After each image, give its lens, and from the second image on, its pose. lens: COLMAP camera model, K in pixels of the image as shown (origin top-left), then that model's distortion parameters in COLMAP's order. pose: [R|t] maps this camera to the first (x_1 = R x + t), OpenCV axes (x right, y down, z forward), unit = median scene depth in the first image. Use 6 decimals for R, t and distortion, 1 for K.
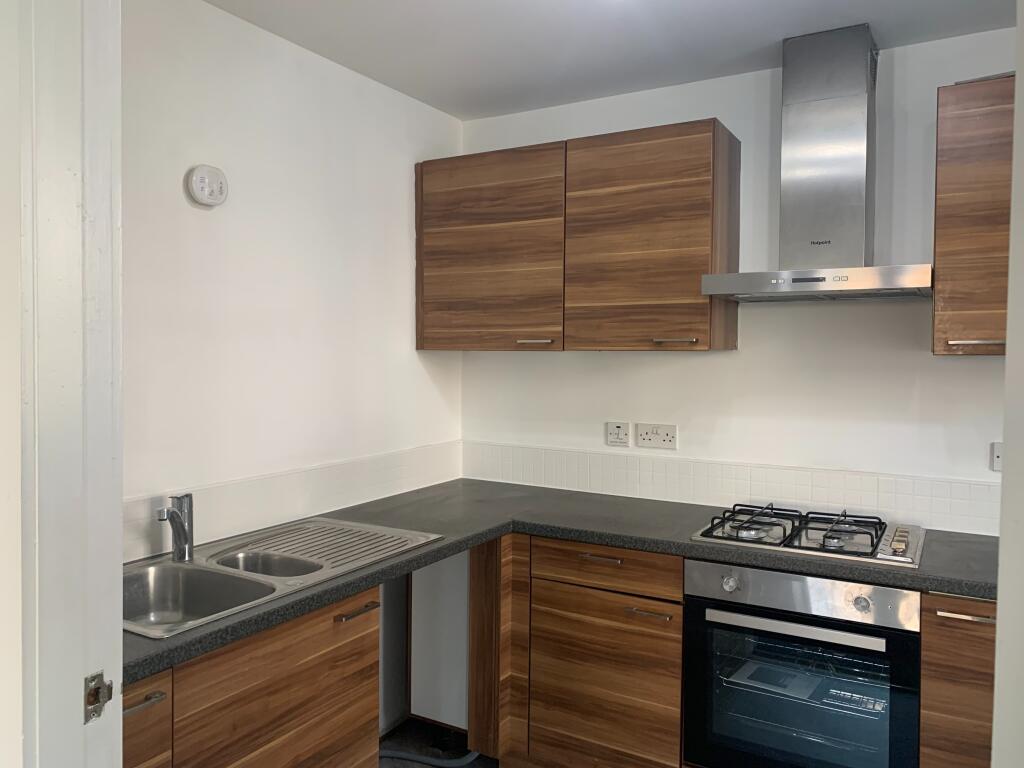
lens RADIAL K [[782.8, 0, 513.5], [0, 782.8, 377.9], [0, 0, 1]] dist [0.008895, -0.021939]
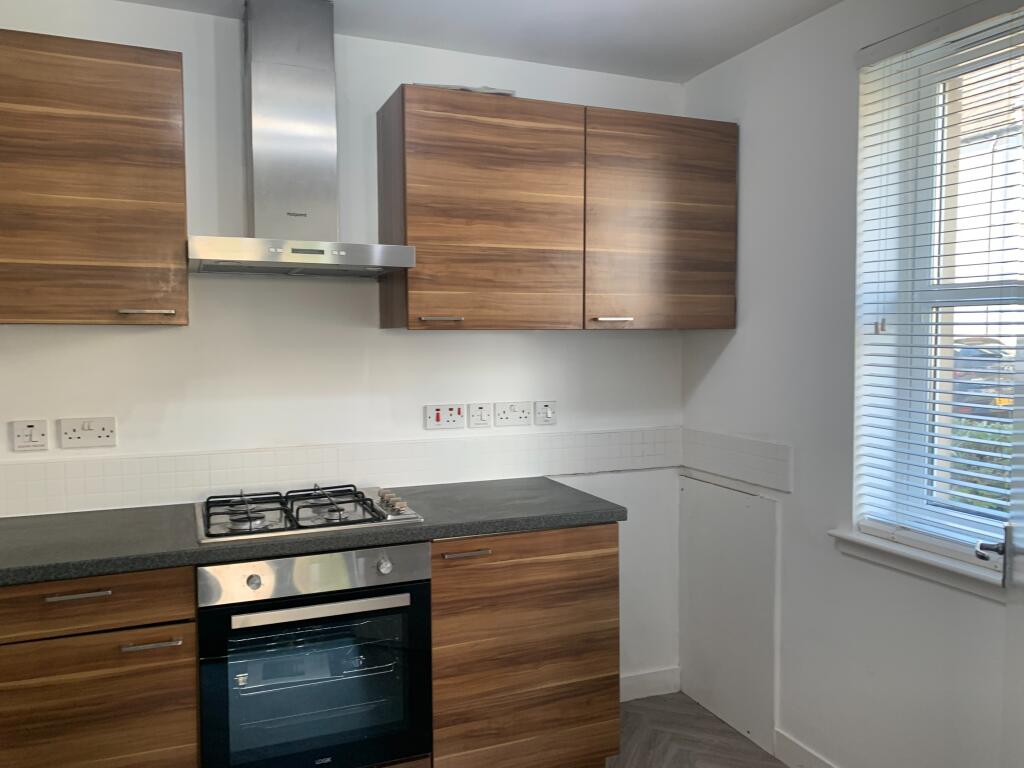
lens RADIAL K [[782.8, 0, 514.3], [0, 782.8, 385.8], [0, 0, 1]] dist [0.008895, -0.021939]
pose [[0.594262, -0.052903, 0.802530, -0.233070], [0.031506, 0.998600, 0.042498, 0.007081], [-0.803654, 0.000030, 0.595097, 0.198176]]
